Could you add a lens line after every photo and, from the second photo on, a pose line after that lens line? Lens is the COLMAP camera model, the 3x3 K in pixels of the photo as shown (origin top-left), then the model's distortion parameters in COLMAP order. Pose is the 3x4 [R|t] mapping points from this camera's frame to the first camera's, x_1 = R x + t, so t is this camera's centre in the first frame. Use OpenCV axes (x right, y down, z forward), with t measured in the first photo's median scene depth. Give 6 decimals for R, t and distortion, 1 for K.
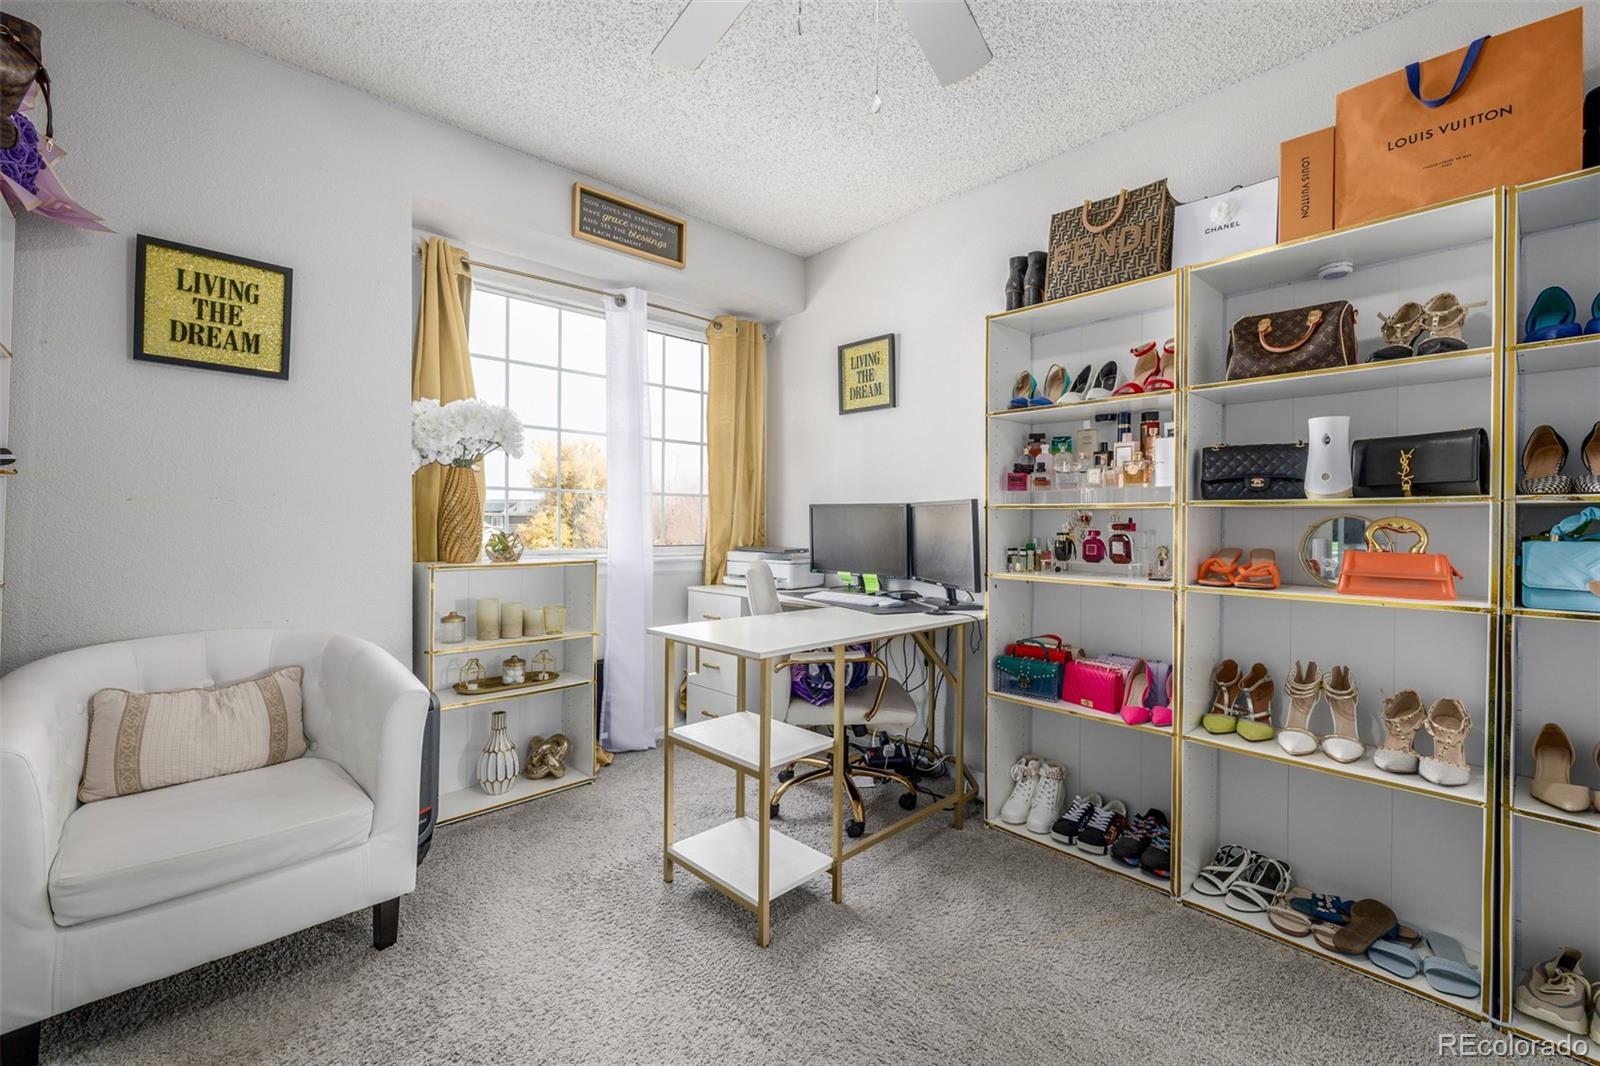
lens RADIAL K [[668.0, 0, 805.2], [0, 668.0, 525.9], [0, 0, 1]] dist [-0.001019, -0.000303]
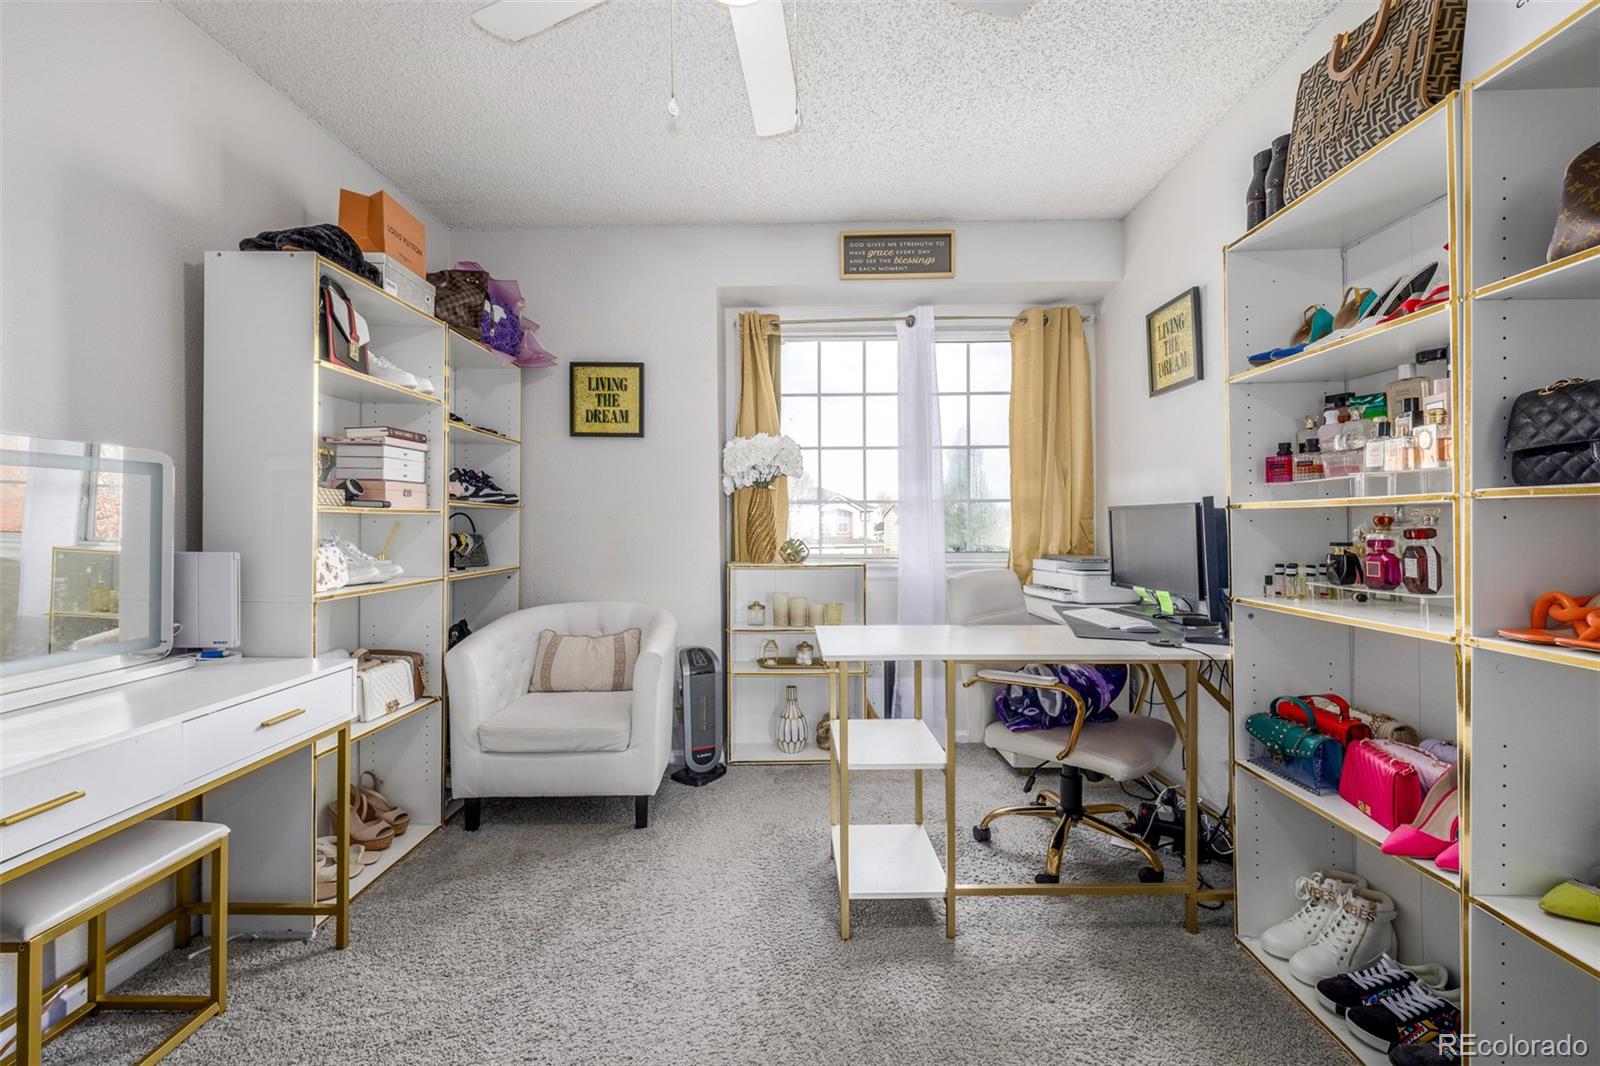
lens RADIAL K [[668.0, 0, 798.1], [0, 668.0, 529.5], [0, 0, 1]] dist [-0.001019, -0.000303]
pose [[0.716851, -0.007328, -0.697188, 0.439050], [0.006687, 0.999971, -0.003635, -0.003783], [0.697195, -0.002056, 0.716879, 0.145107]]
